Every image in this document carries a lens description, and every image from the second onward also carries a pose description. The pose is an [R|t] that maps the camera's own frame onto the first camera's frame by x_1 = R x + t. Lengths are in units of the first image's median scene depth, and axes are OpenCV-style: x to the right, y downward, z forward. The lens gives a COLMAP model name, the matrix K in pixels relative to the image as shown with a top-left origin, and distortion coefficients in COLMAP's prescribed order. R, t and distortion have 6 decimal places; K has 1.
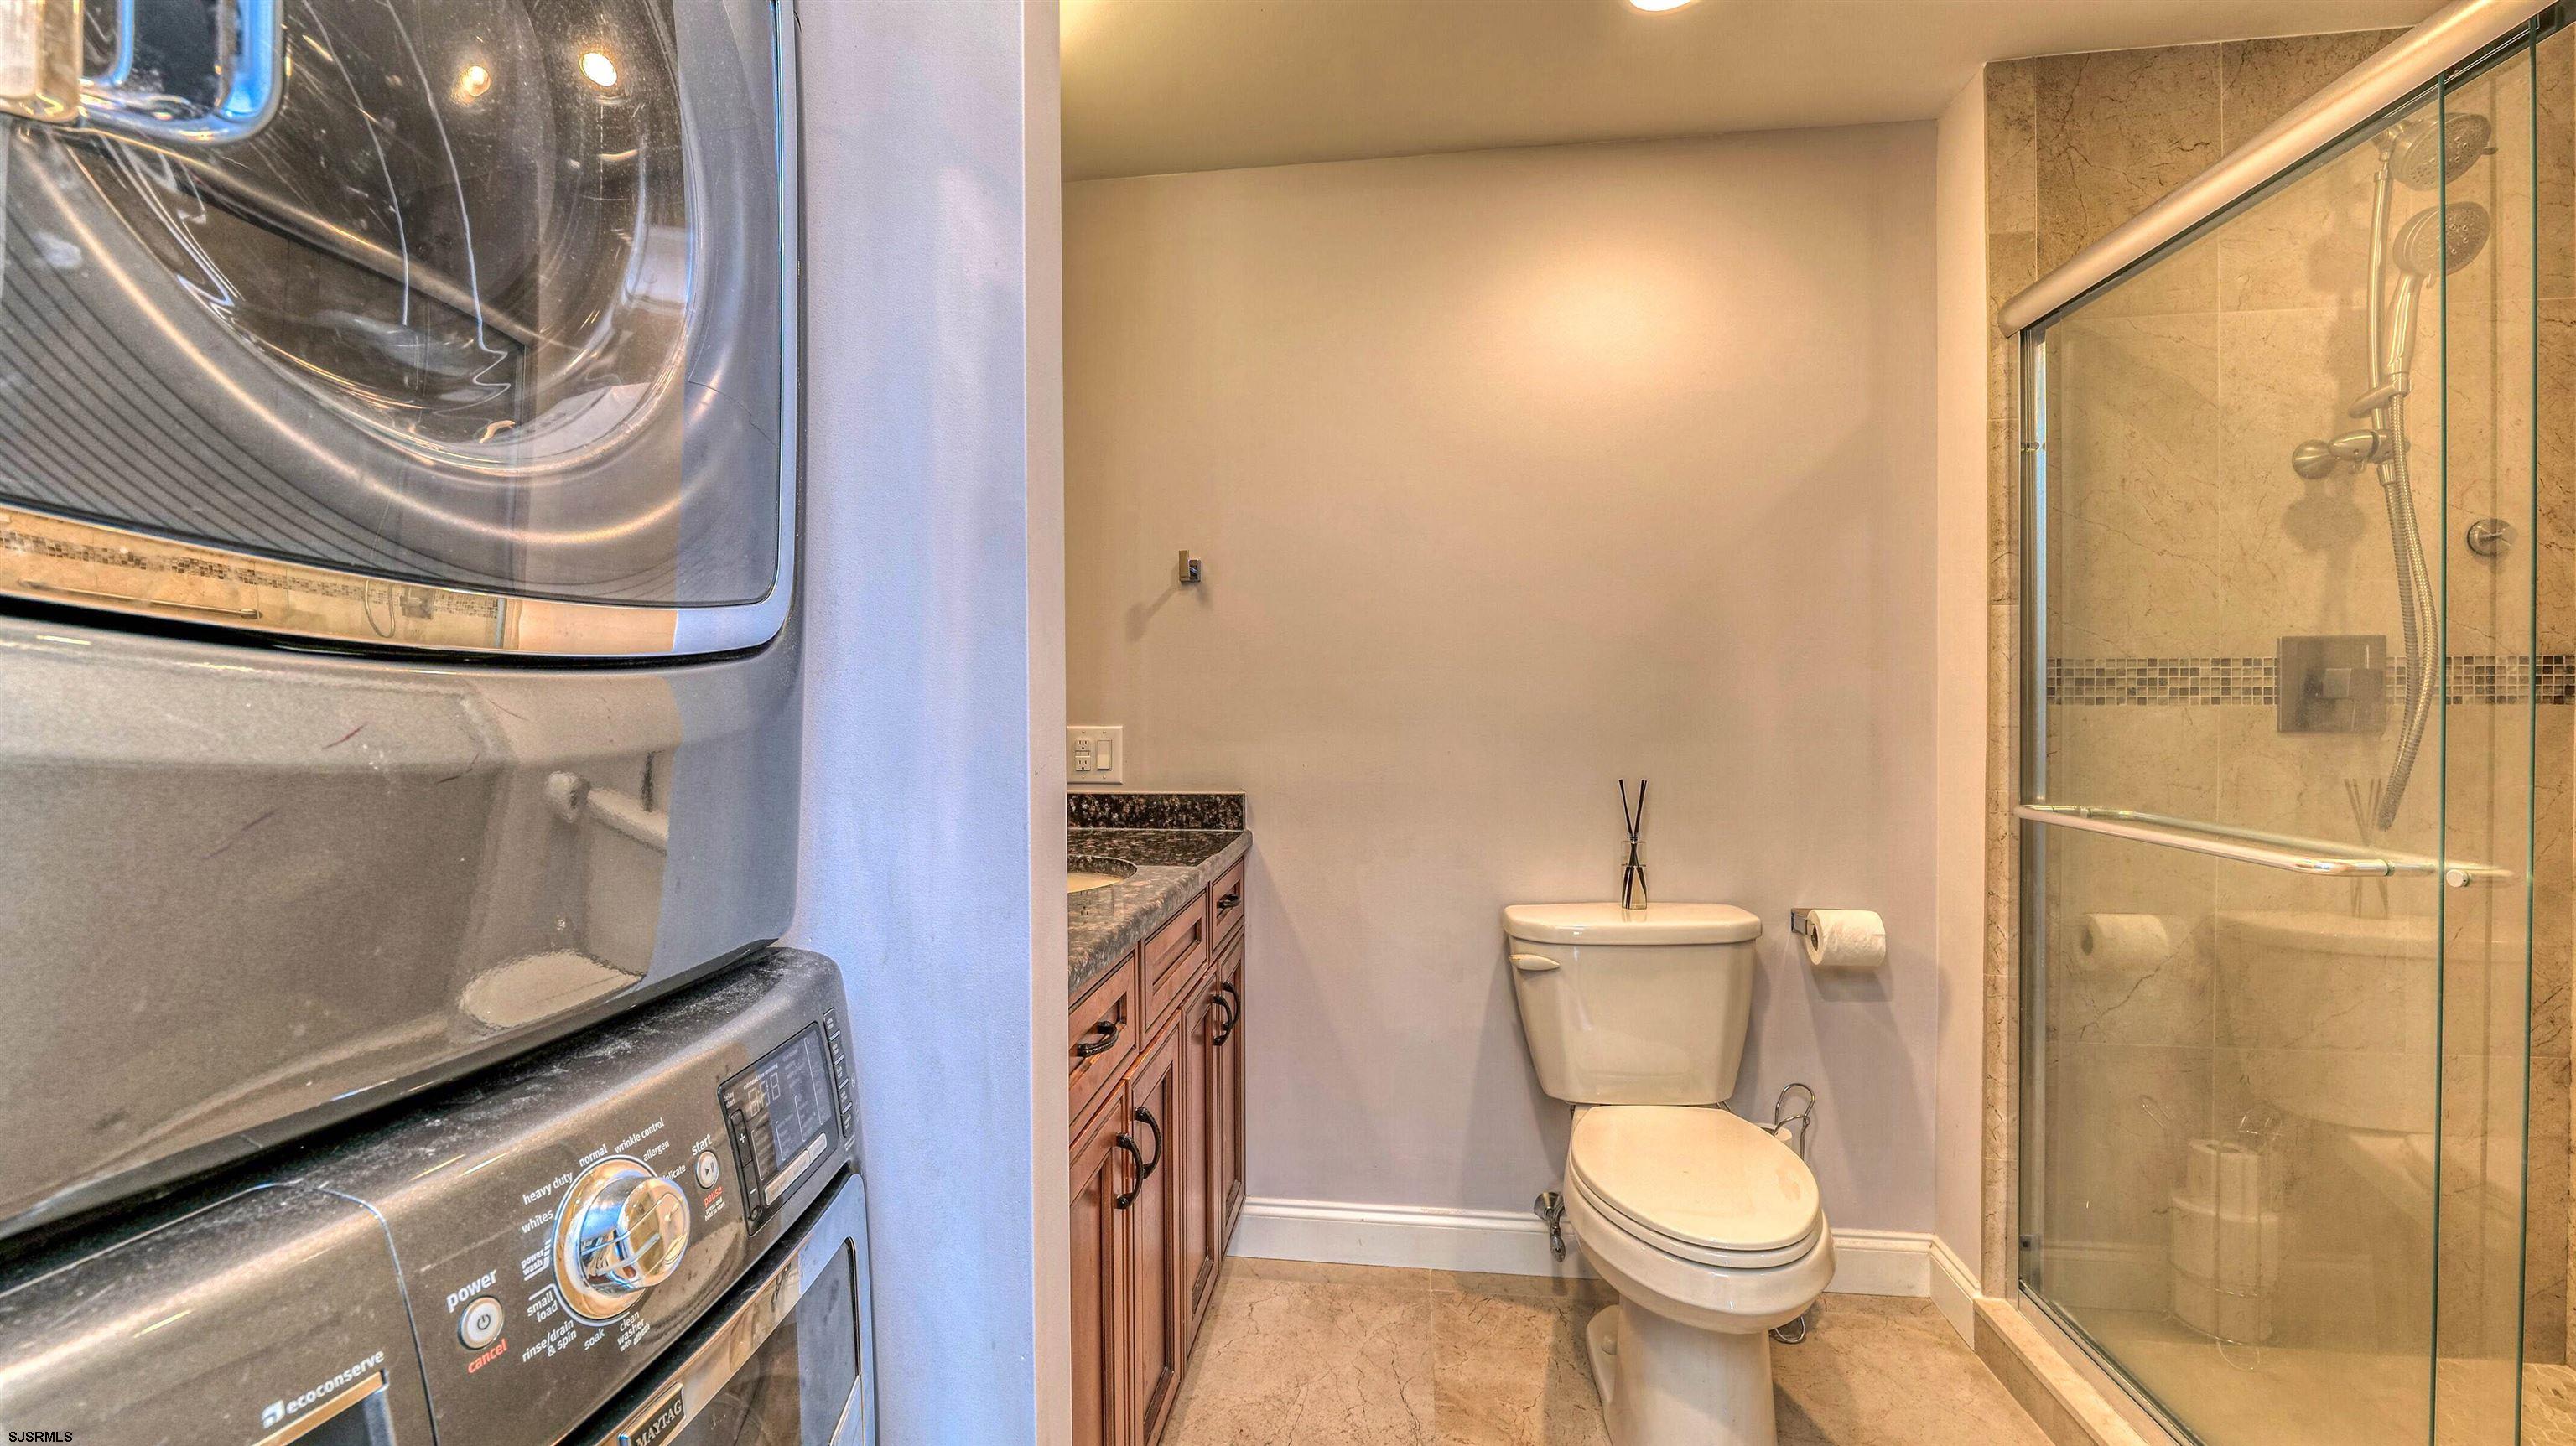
lens RADIAL K [[1047.0, 0, 1275.9], [0, 1047.0, 718.1], [0, 0, 1]] dist [-0.013283, 0.001590]
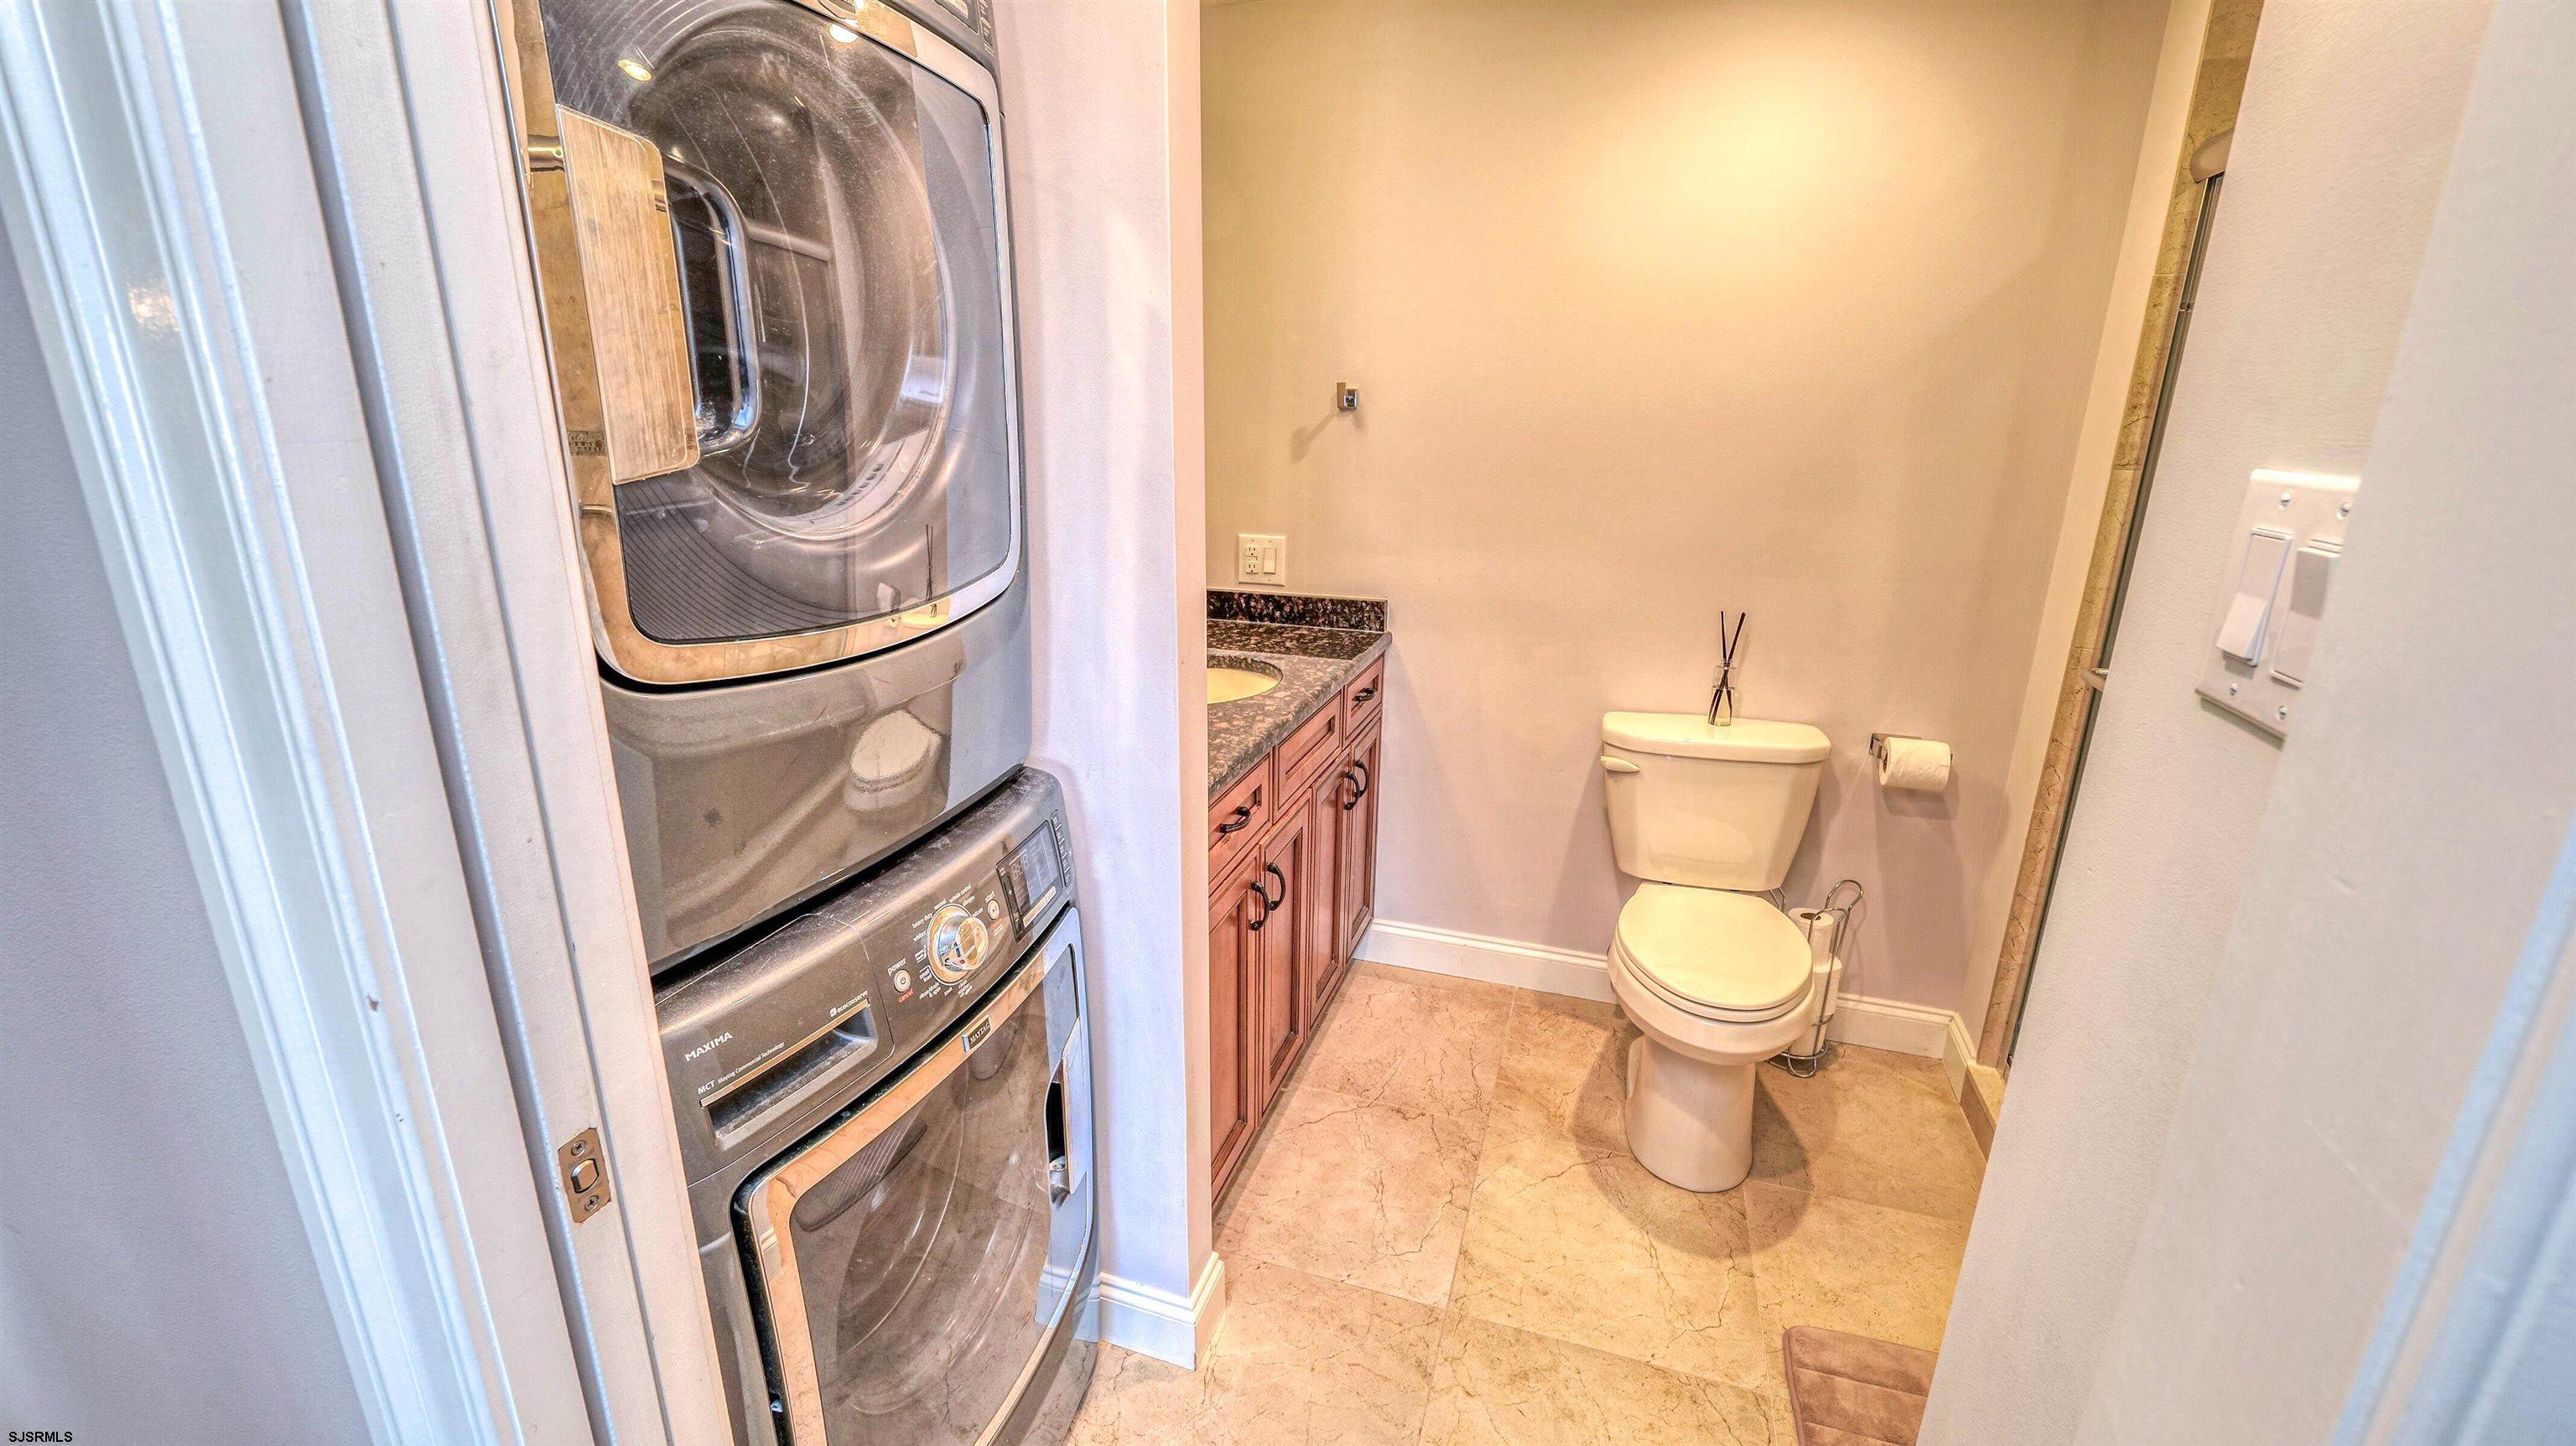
lens RADIAL K [[1047.0, 0, 1275.7], [0, 1047.0, 718.6], [0, 0, 1]] dist [-0.013283, 0.001590]
pose [[0.980601, 0.069210, -0.183389, 0.085437], [-0.017823, 0.963198, 0.268202, -0.133107], [0.195202, -0.259730, 0.945746, -0.187109]]
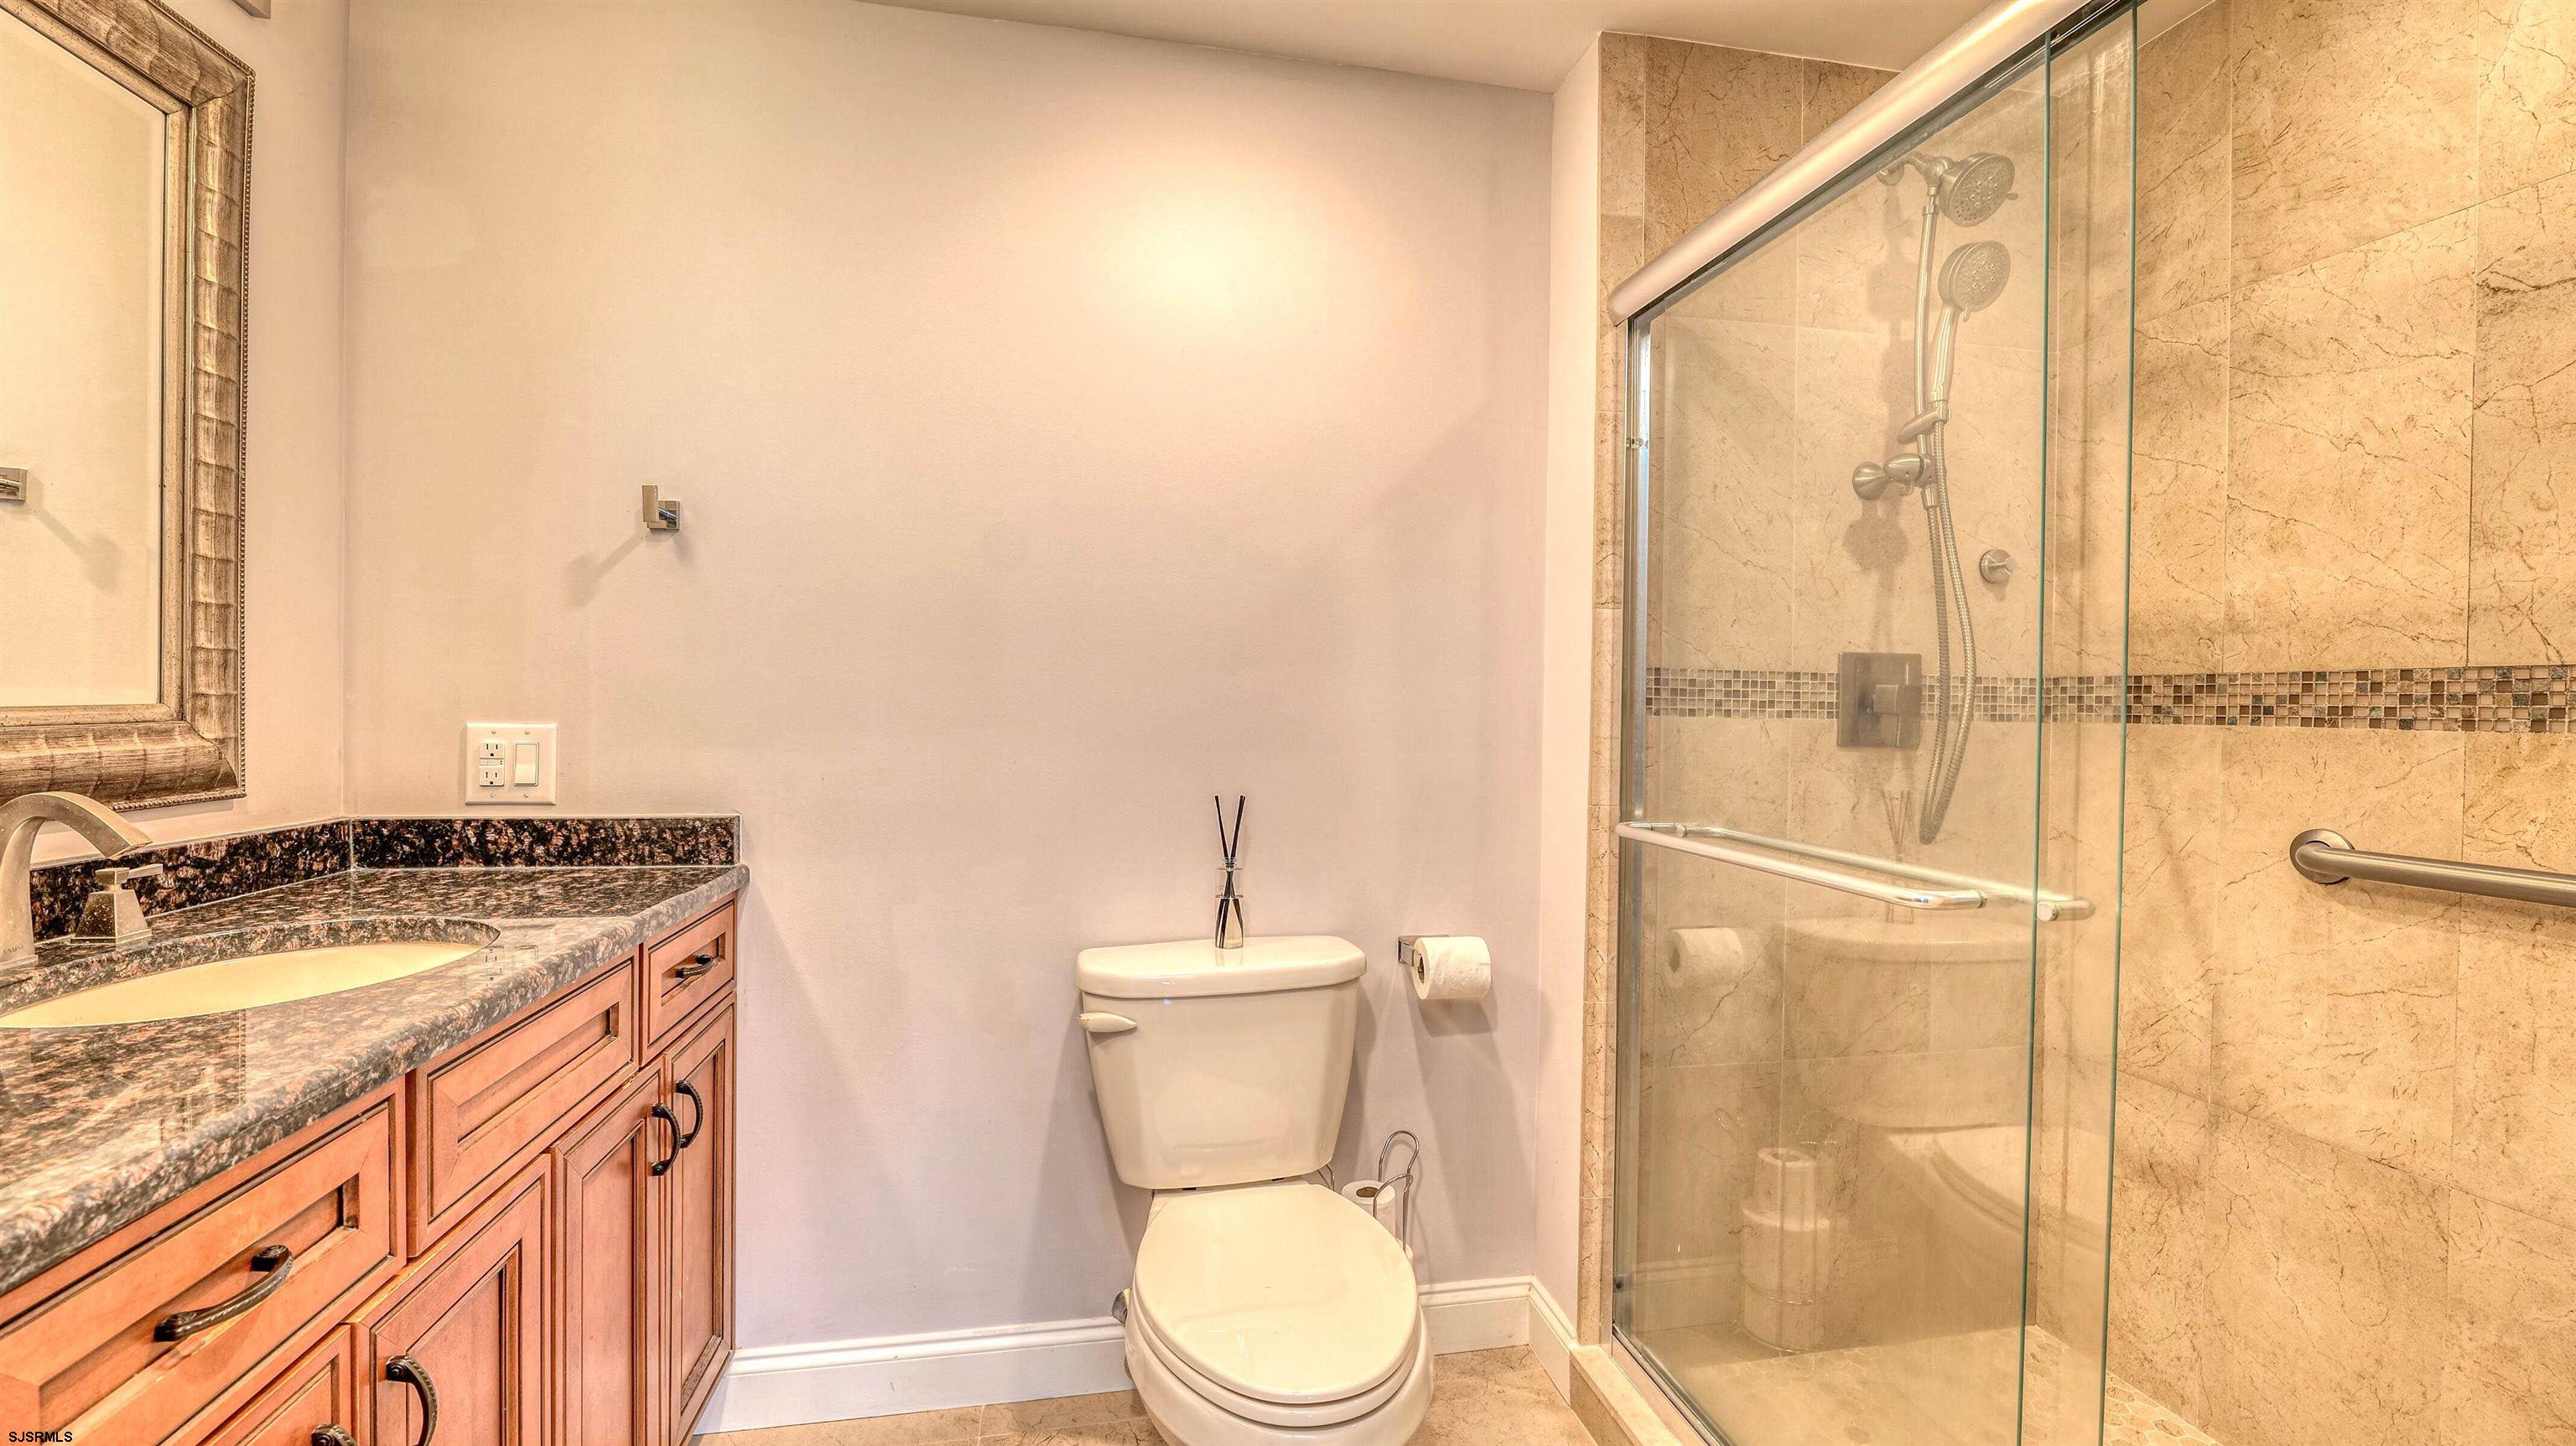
lens RADIAL K [[1047.0, 0, 1274.1], [0, 1047.0, 719.6], [0, 0, 1]] dist [-0.013283, 0.001590]
pose [[0.947292, 0.015358, 0.320002, 0.112760], [-0.015193, 0.999880, -0.003012, -0.000967], [-0.320010, -0.002009, 0.947412, 0.201135]]
